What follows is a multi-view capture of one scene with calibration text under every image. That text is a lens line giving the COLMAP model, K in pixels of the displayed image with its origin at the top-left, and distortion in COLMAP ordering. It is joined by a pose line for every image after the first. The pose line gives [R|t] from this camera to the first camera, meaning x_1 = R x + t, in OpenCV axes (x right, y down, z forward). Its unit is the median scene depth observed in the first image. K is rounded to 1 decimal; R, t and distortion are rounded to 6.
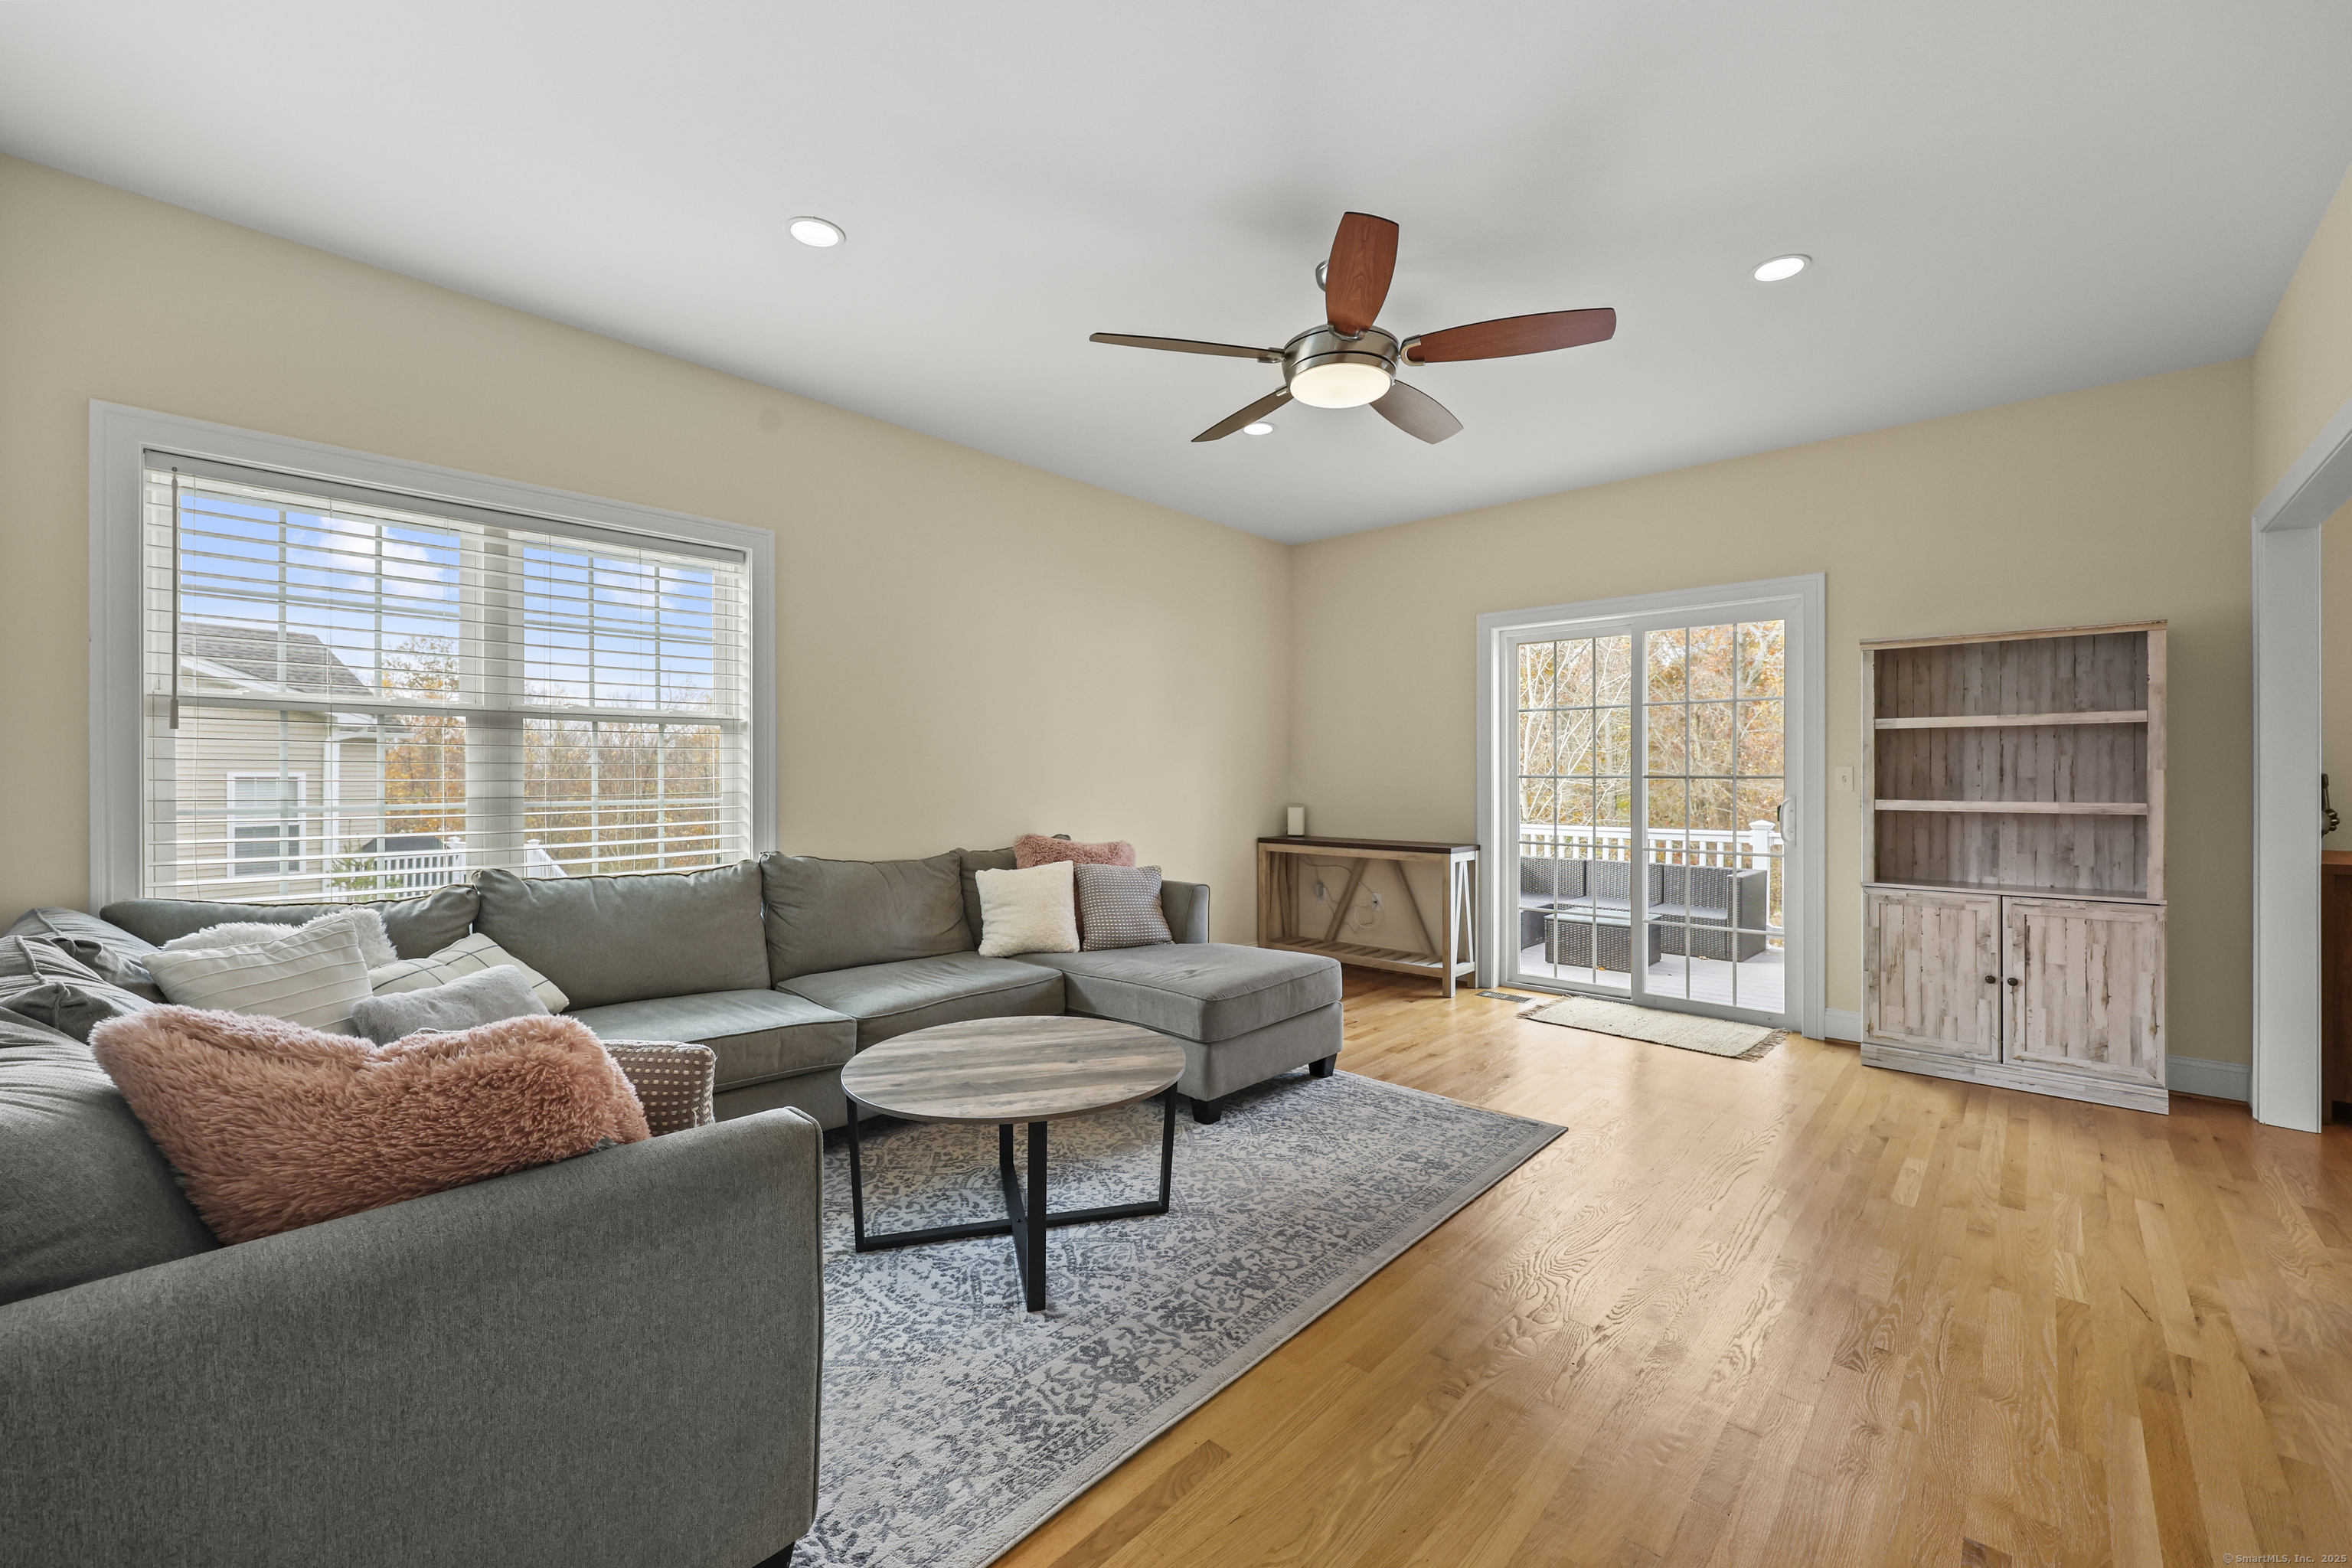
lens RADIAL K [[950.1, 0, 1185.7], [0, 950.1, 782.3], [0, 0, 1]] dist [0.001473, -0.000138]
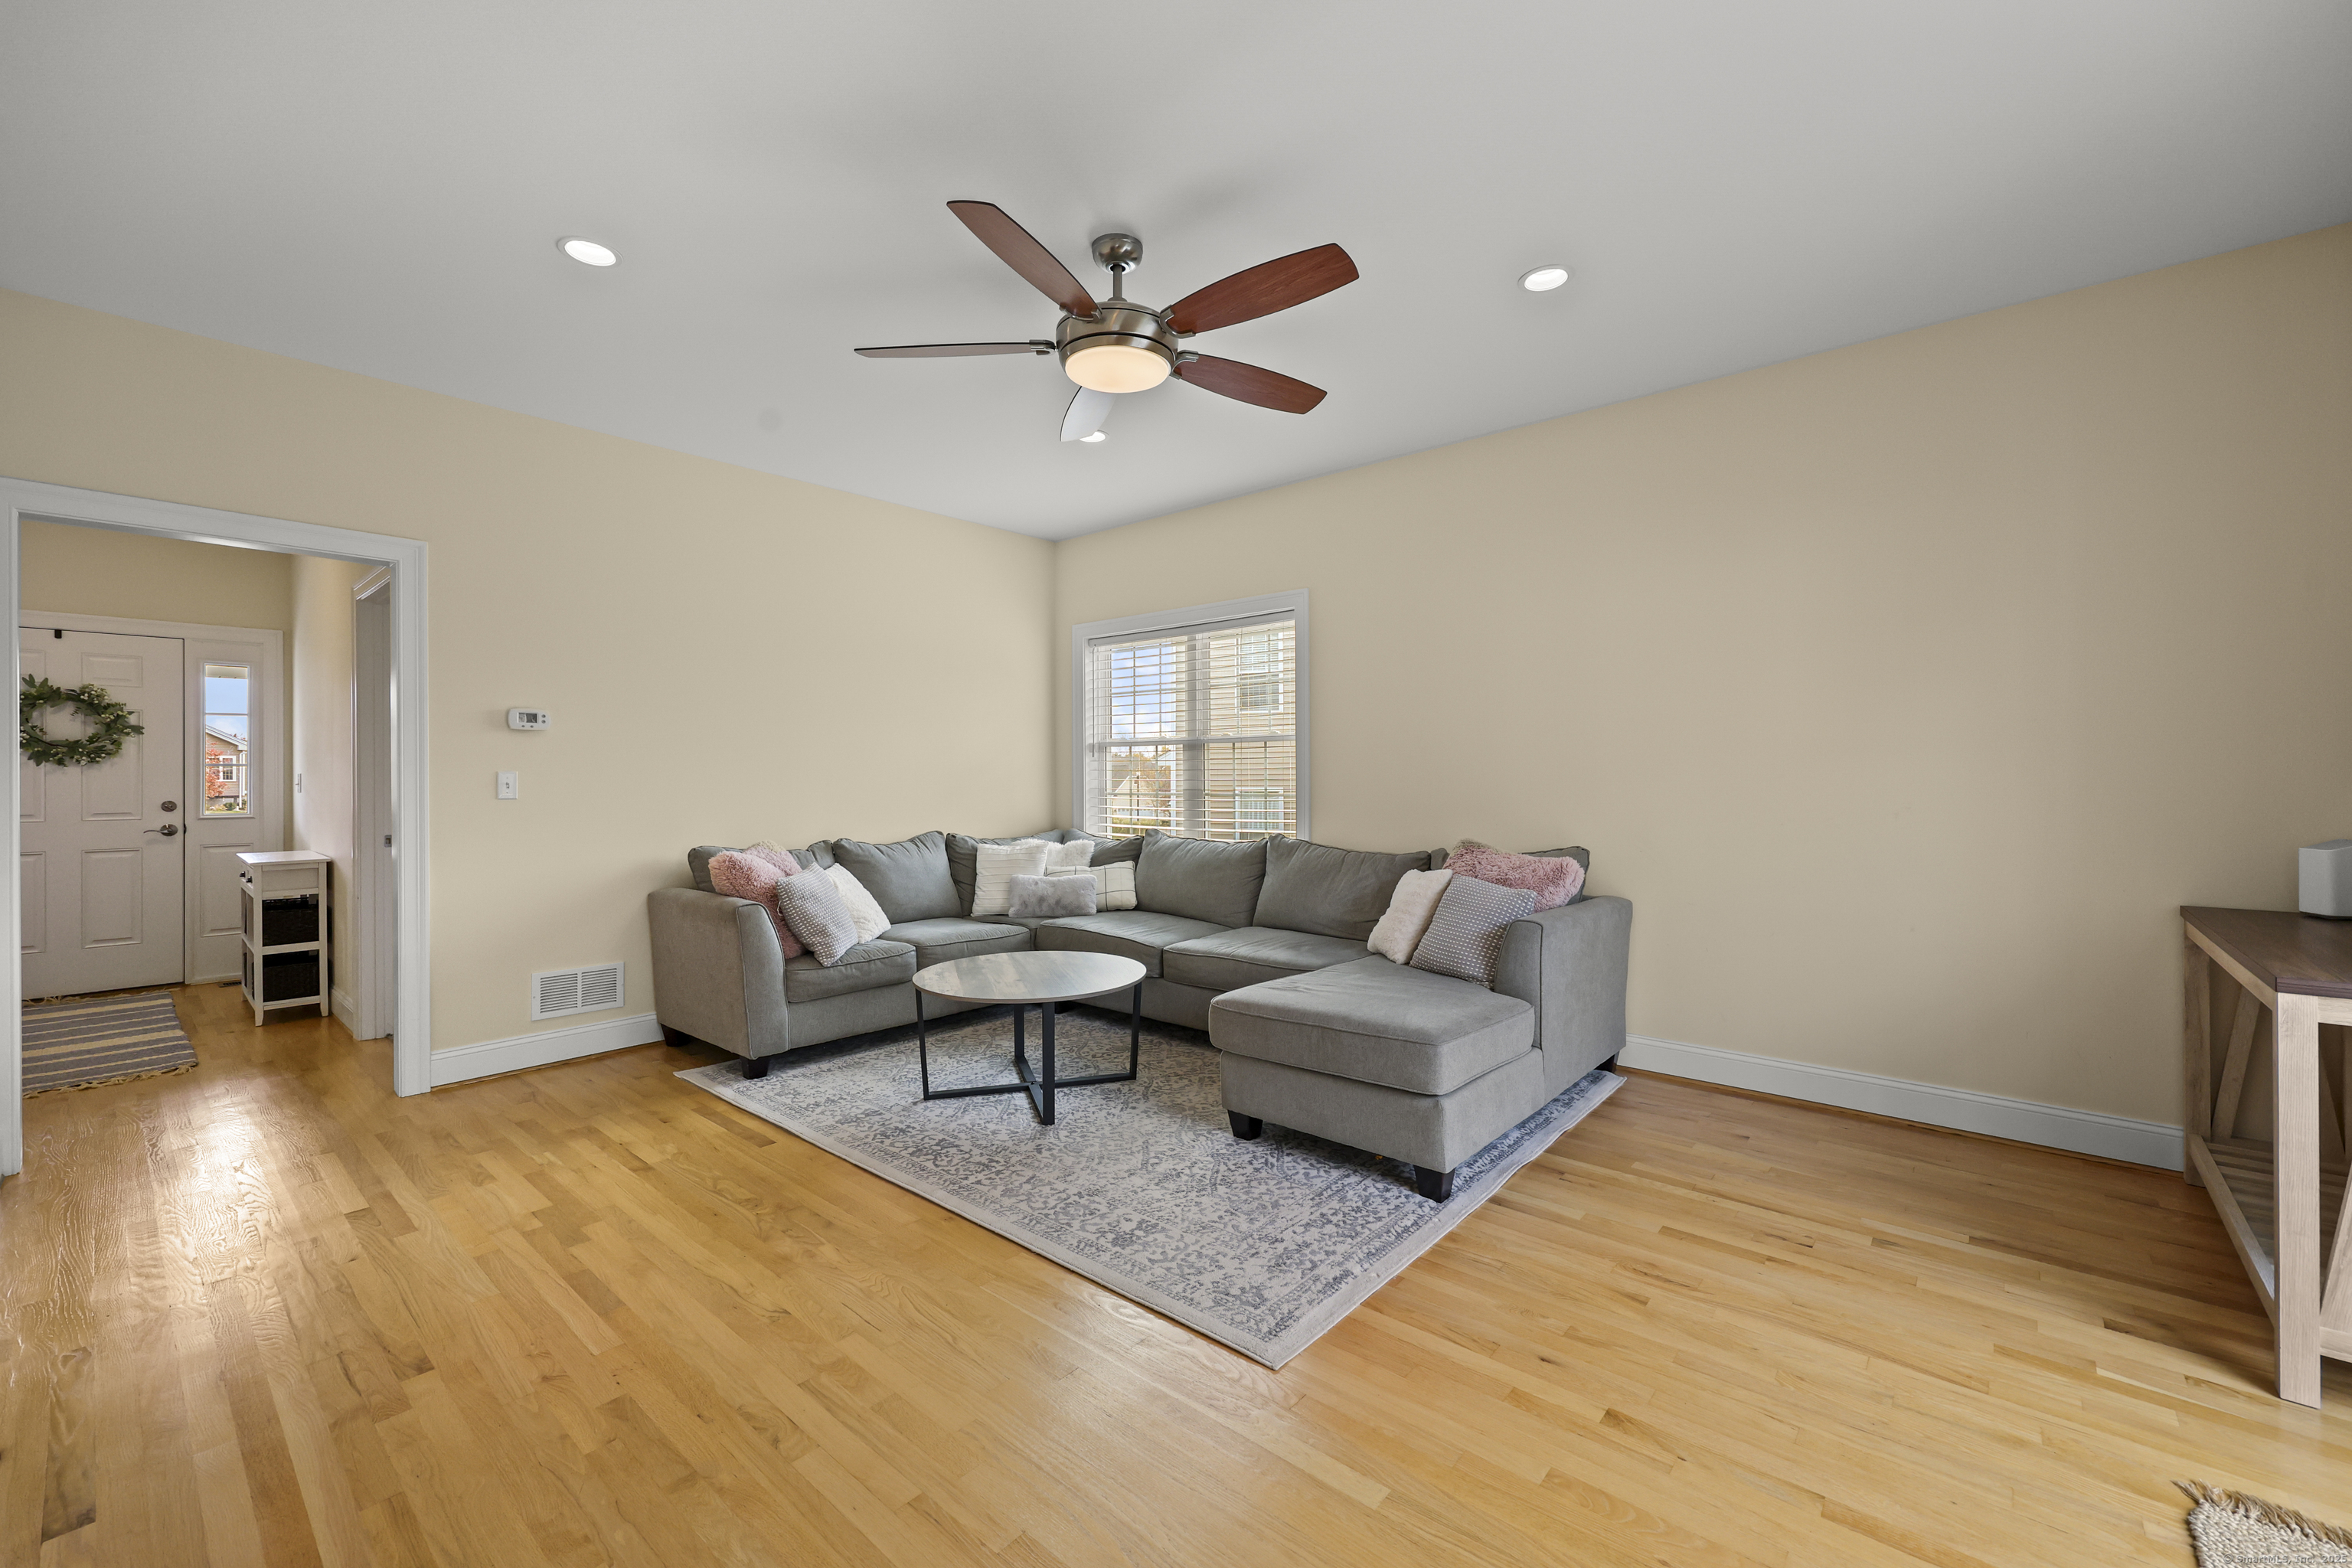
lens RADIAL K [[950.1, 0, 1185.7], [0, 950.1, 782.3], [0, 0, 1]] dist [0.001473, -0.000138]
pose [[0.023416, 0.005271, -0.999712, 1.163588], [-0.002583, 0.999983, 0.005212, -0.008107], [0.999722, 0.002460, 0.023430, 1.086269]]
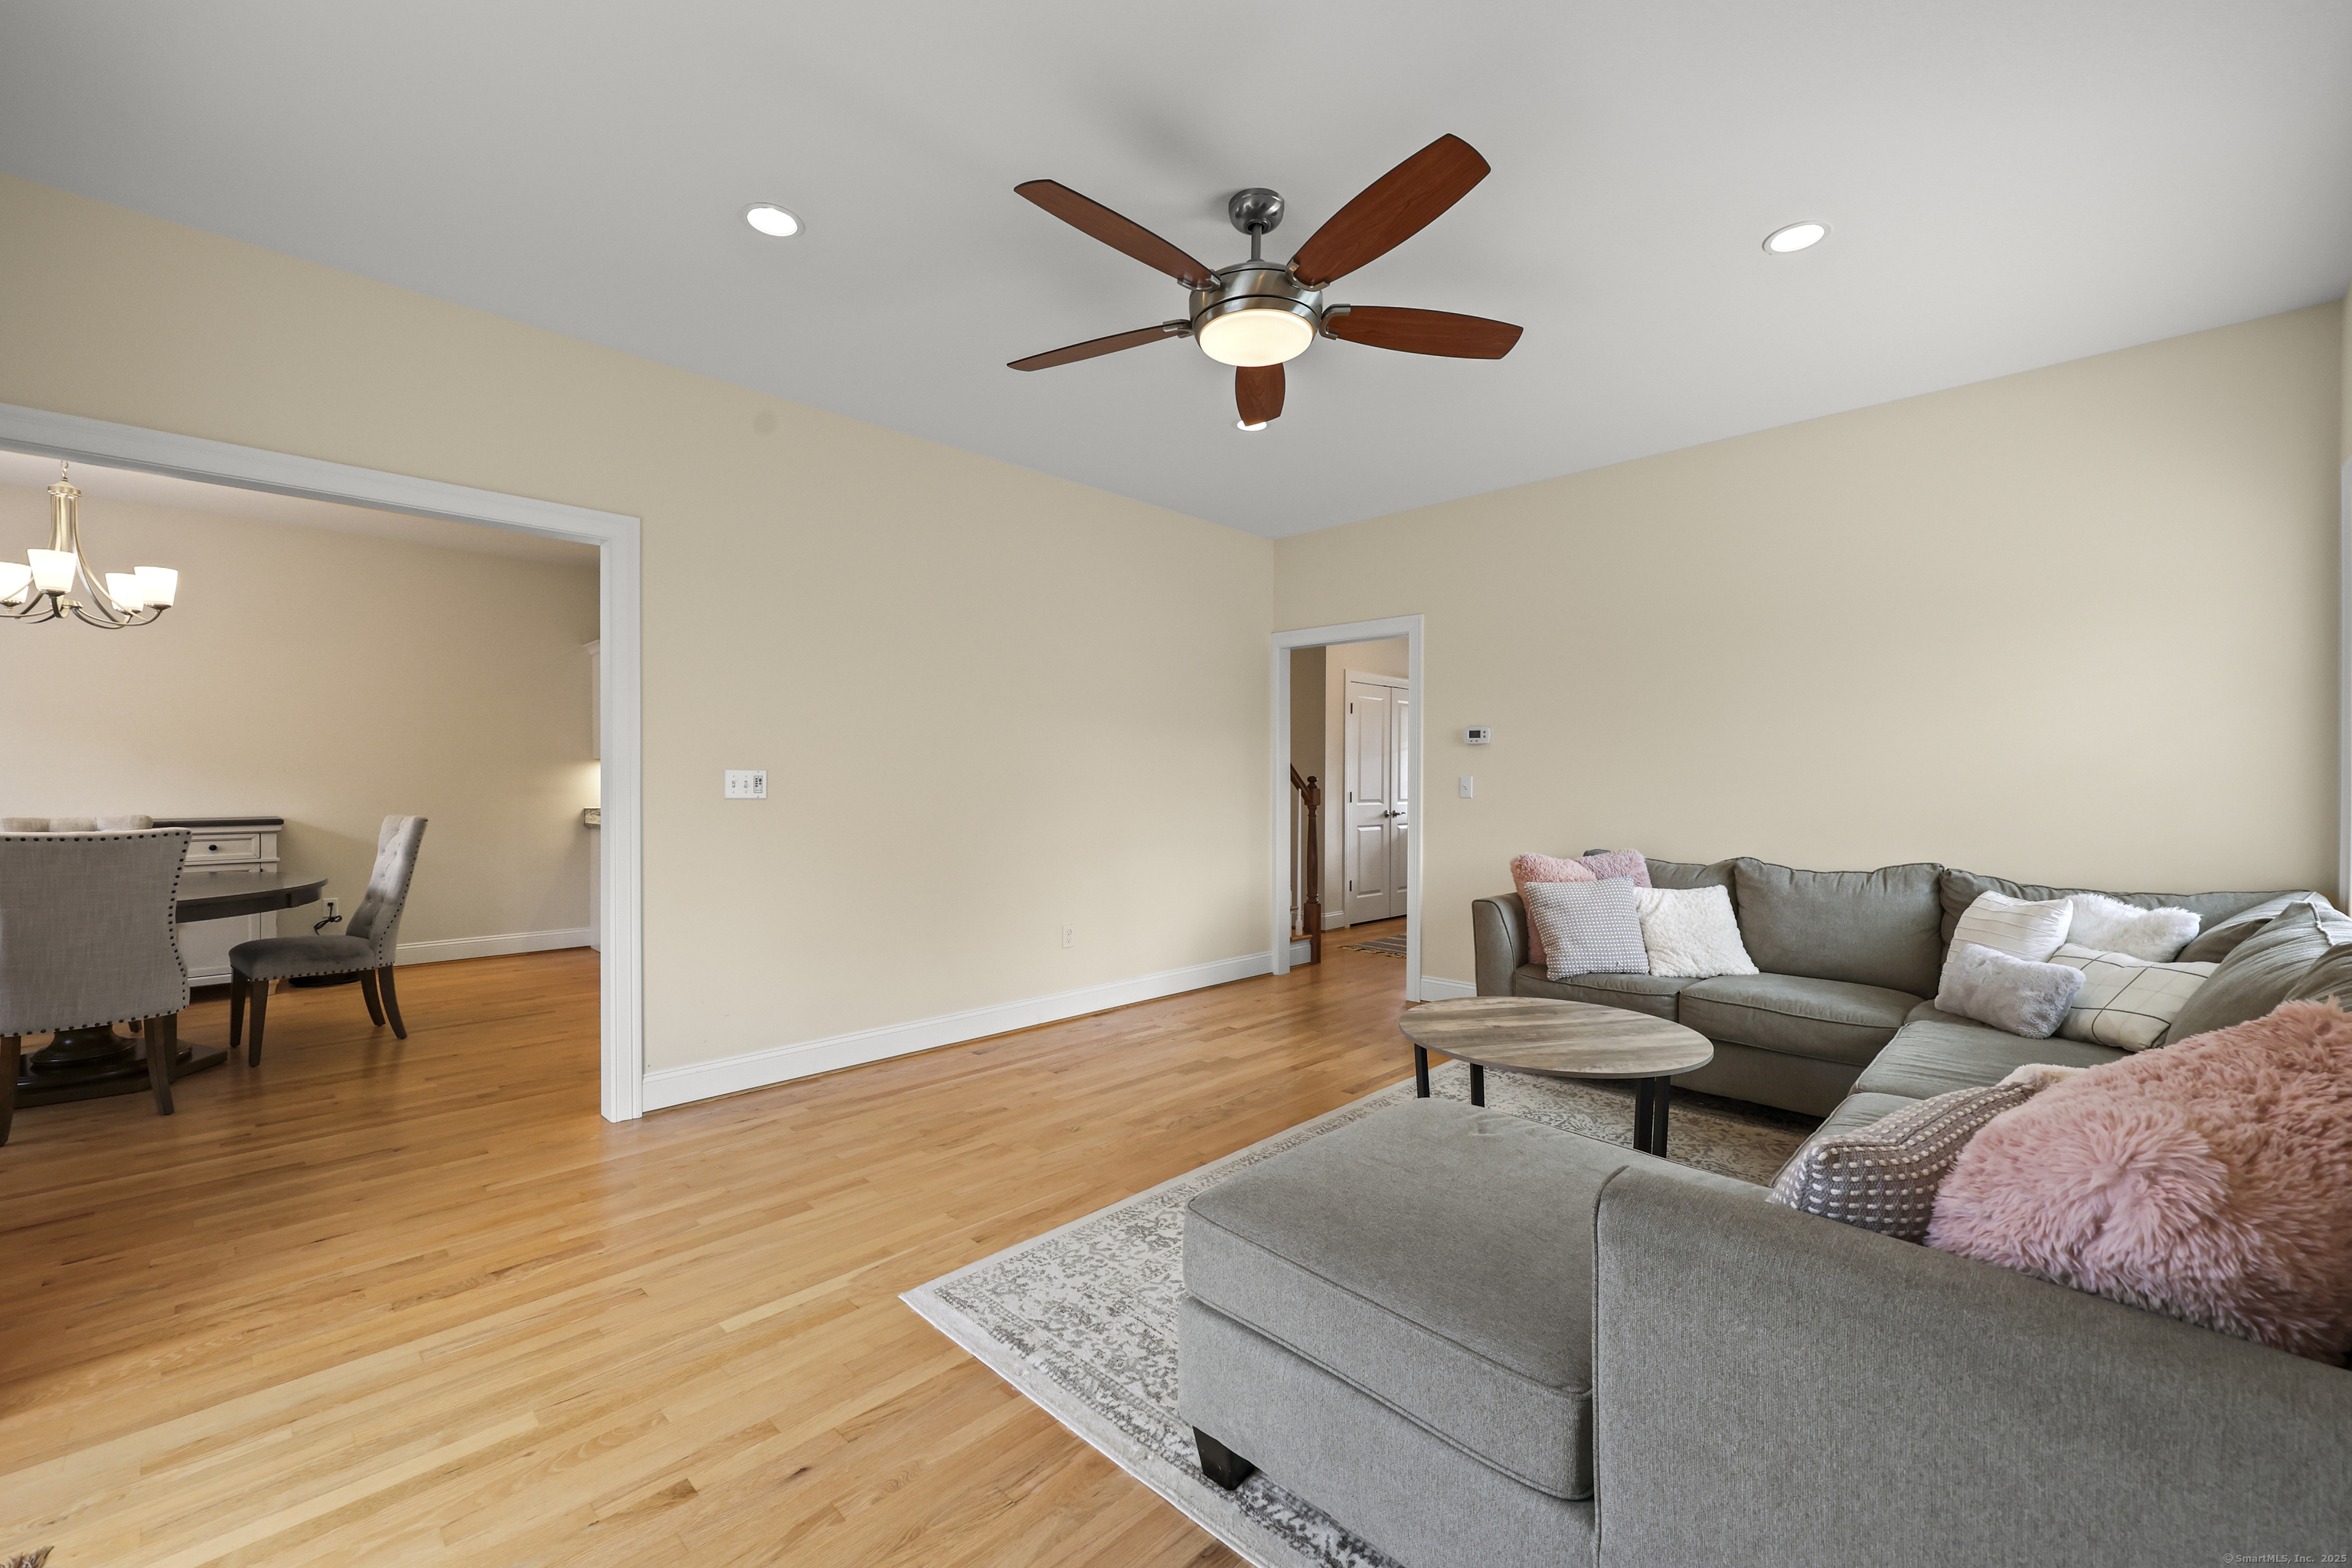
lens RADIAL K [[950.1, 0, 1185.7], [0, 950.1, 782.3], [0, 0, 1]] dist [0.001473, -0.000138]
pose [[-0.999217, -0.001654, 0.039522, 0.197647], [-0.001418, 0.999981, 0.005982, -0.013669], [-0.039531, 0.005921, -0.999201, 1.960363]]
